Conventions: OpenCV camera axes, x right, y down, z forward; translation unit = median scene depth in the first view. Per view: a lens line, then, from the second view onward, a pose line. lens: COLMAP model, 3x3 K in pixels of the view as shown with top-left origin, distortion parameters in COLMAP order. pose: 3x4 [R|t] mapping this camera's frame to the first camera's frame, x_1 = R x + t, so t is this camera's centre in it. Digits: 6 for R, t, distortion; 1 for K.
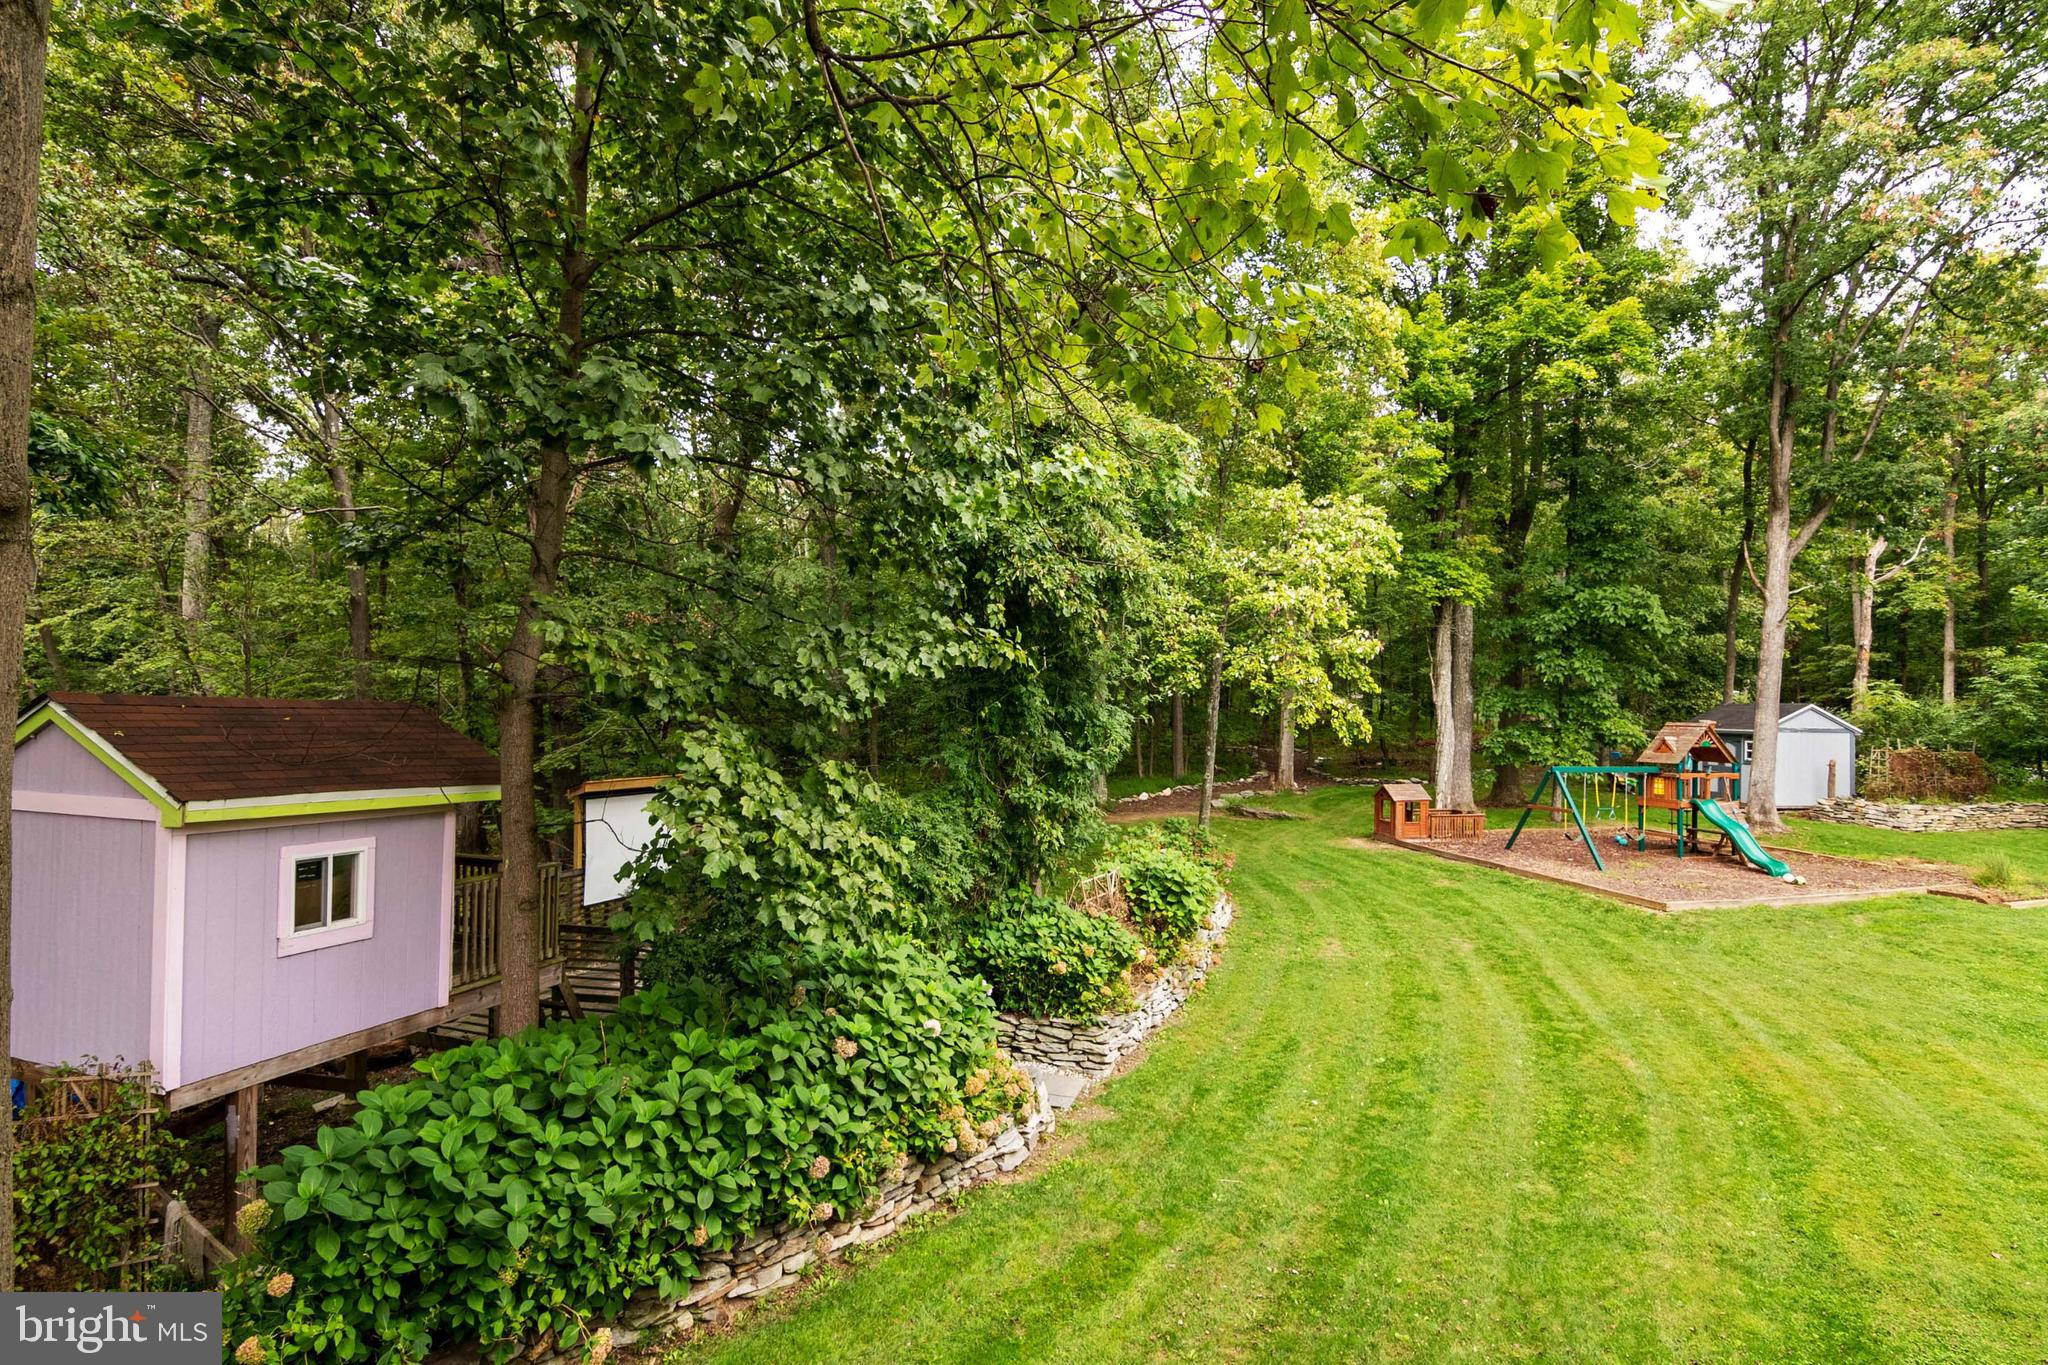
lens RADIAL K [[1001.0, 0, 1027.7], [0, 1001.0, 690.7], [0, 0, 1]] dist [0.001036, 0.002476]
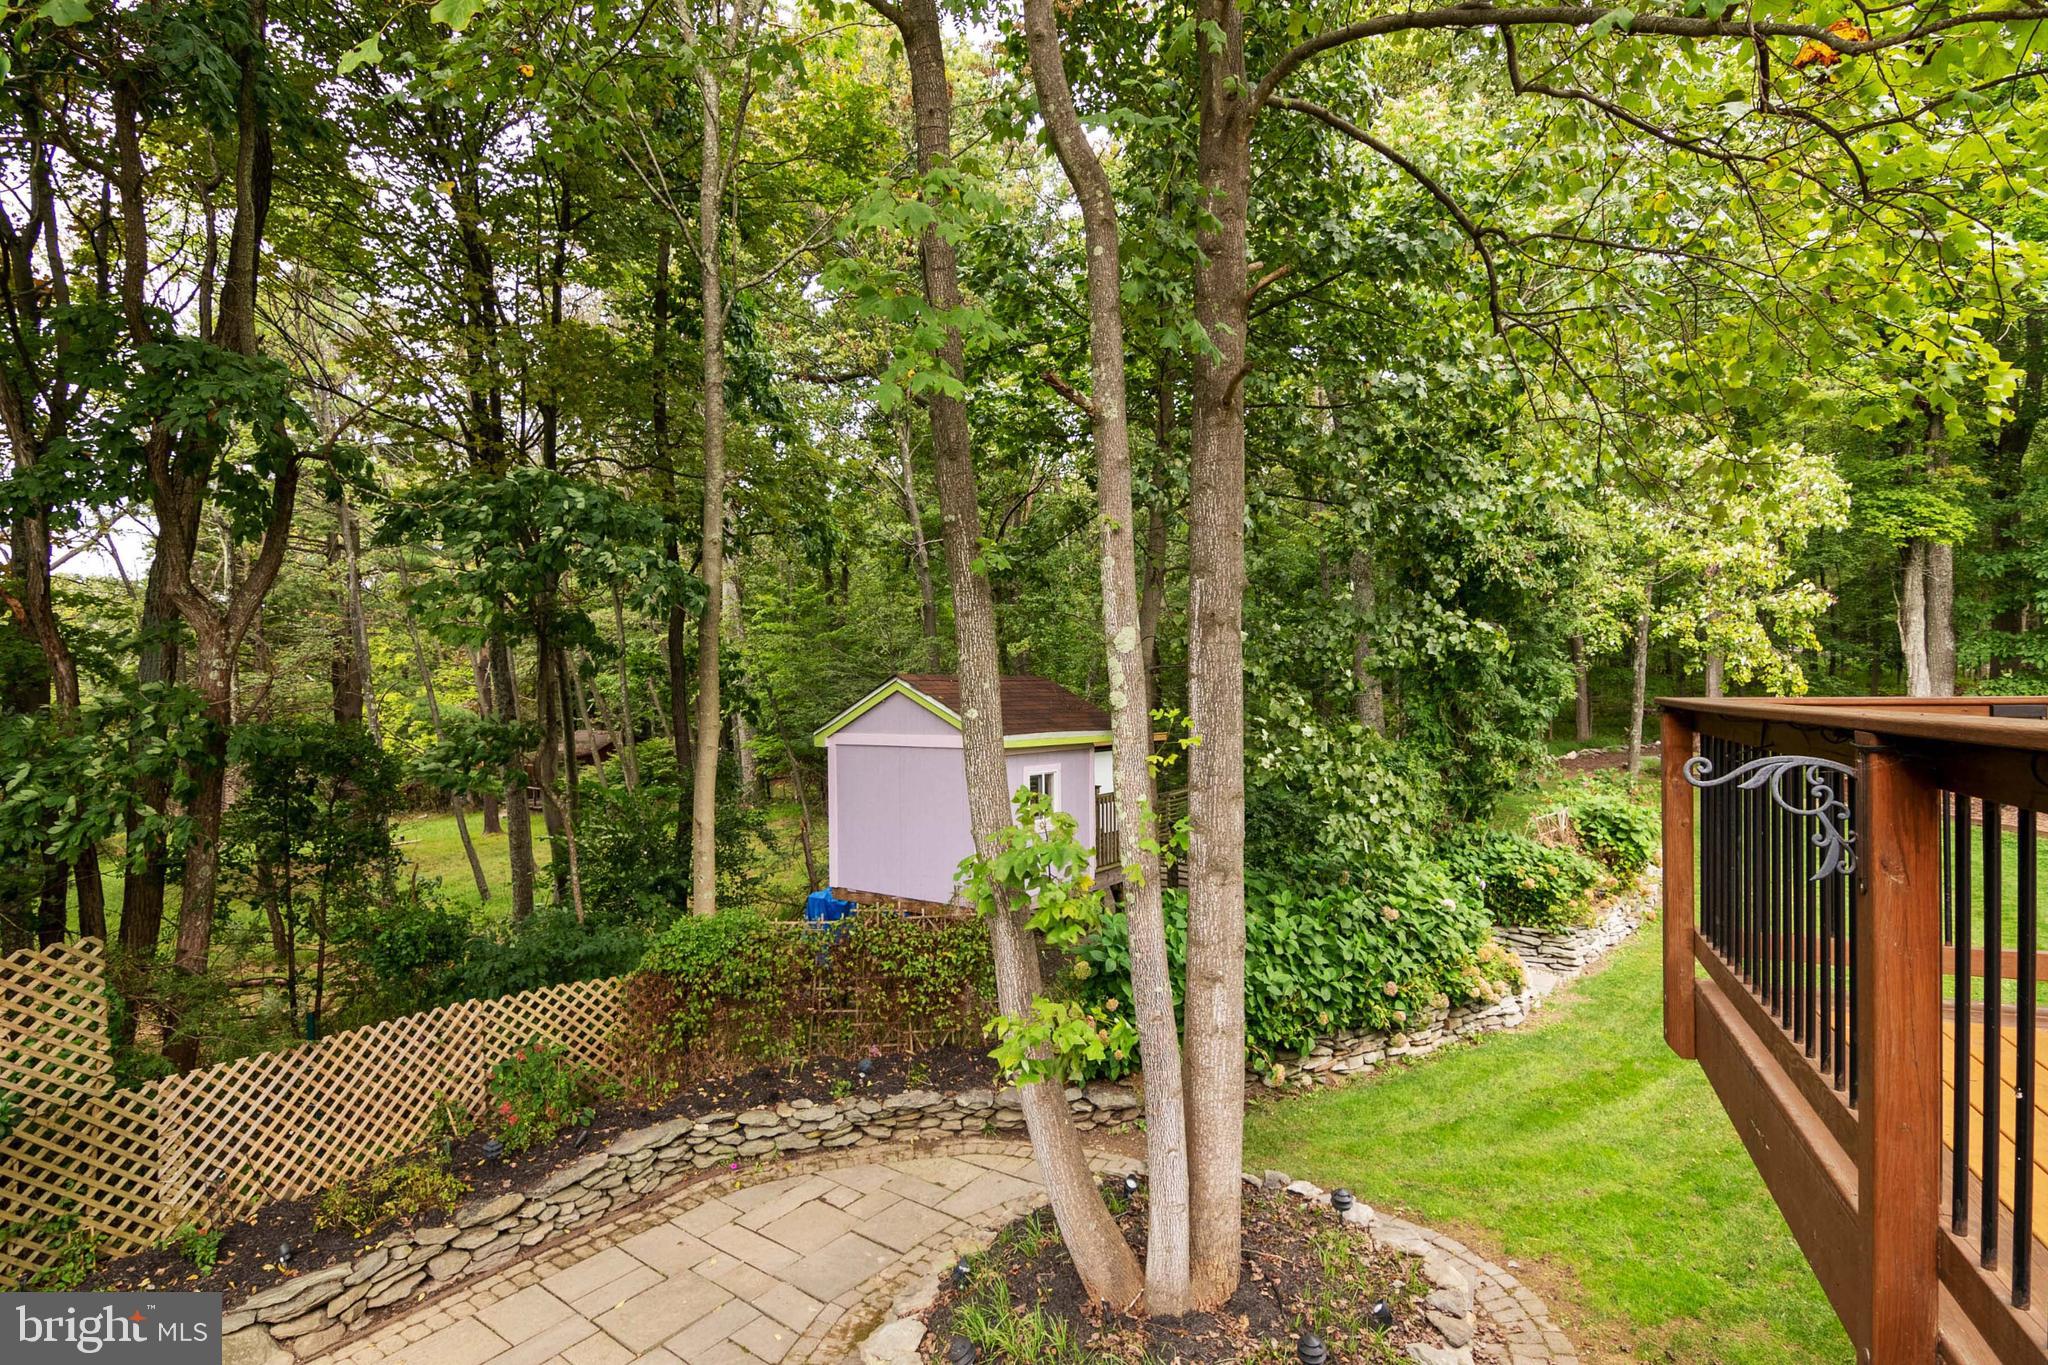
lens RADIAL K [[1001.0, 0, 1043.2], [0, 1001.0, 689.7], [0, 0, 1]] dist [0.001036, 0.002476]
pose [[0.948270, -0.035859, -0.315433, -0.128533], [0.040789, 0.999127, 0.009039, 0.012333], [0.314834, -0.021438, 0.948905, -0.298994]]
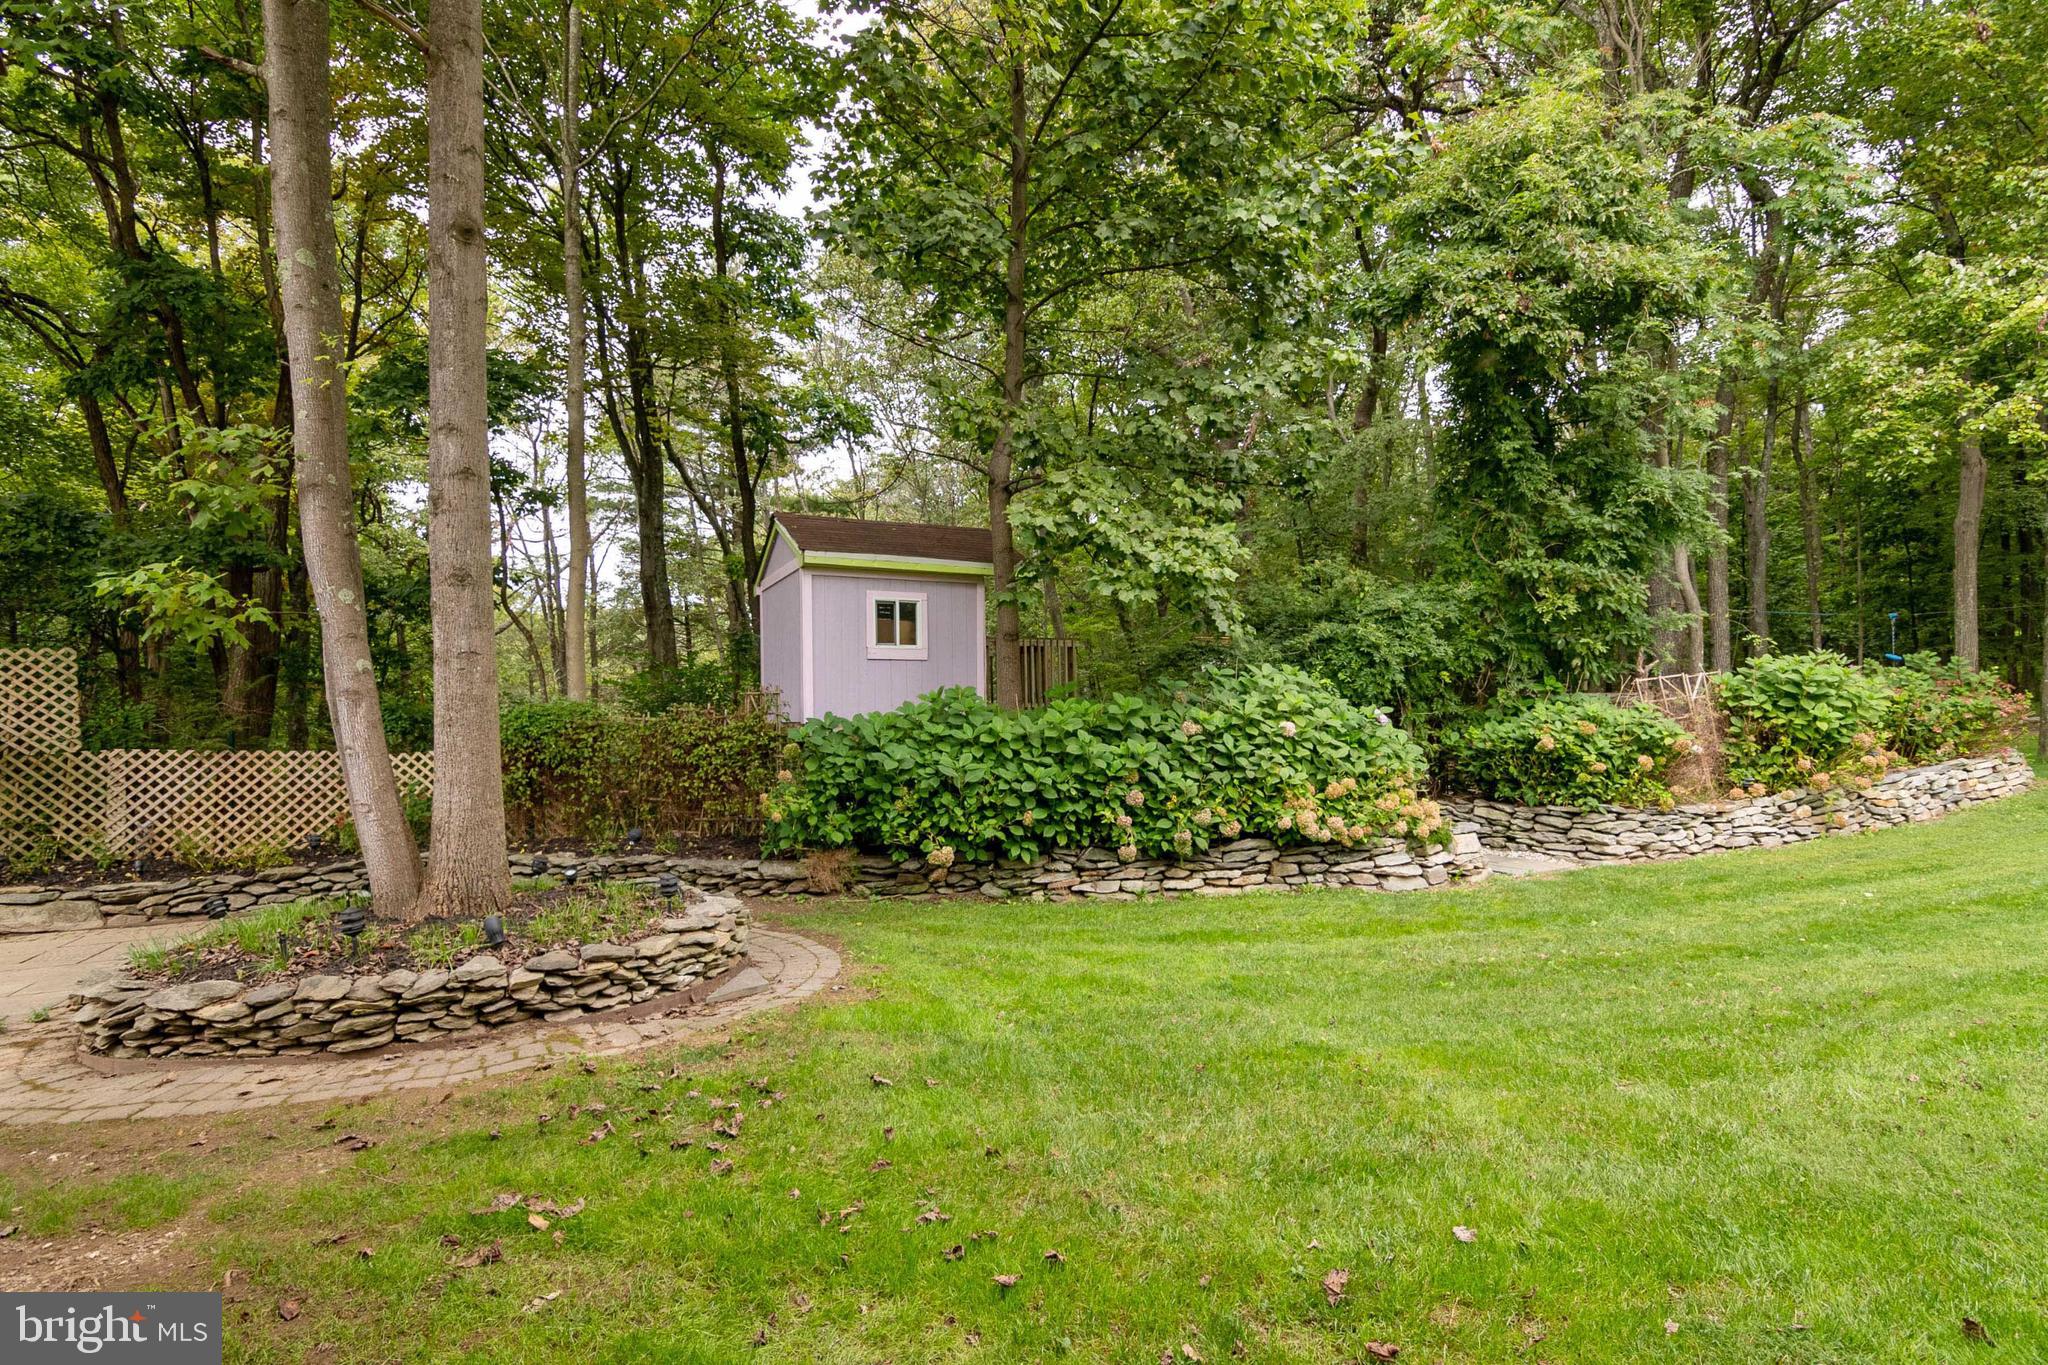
lens RADIAL K [[1001.0, 0, 1022.9], [0, 1001.0, 697.1], [0, 0, 1]] dist [0.001036, 0.002476]
pose [[0.696016, -0.041519, -0.716825, 0.344607], [0.047260, 0.998811, -0.011964, 0.219946], [0.716470, -0.025550, 0.697150, 0.042195]]
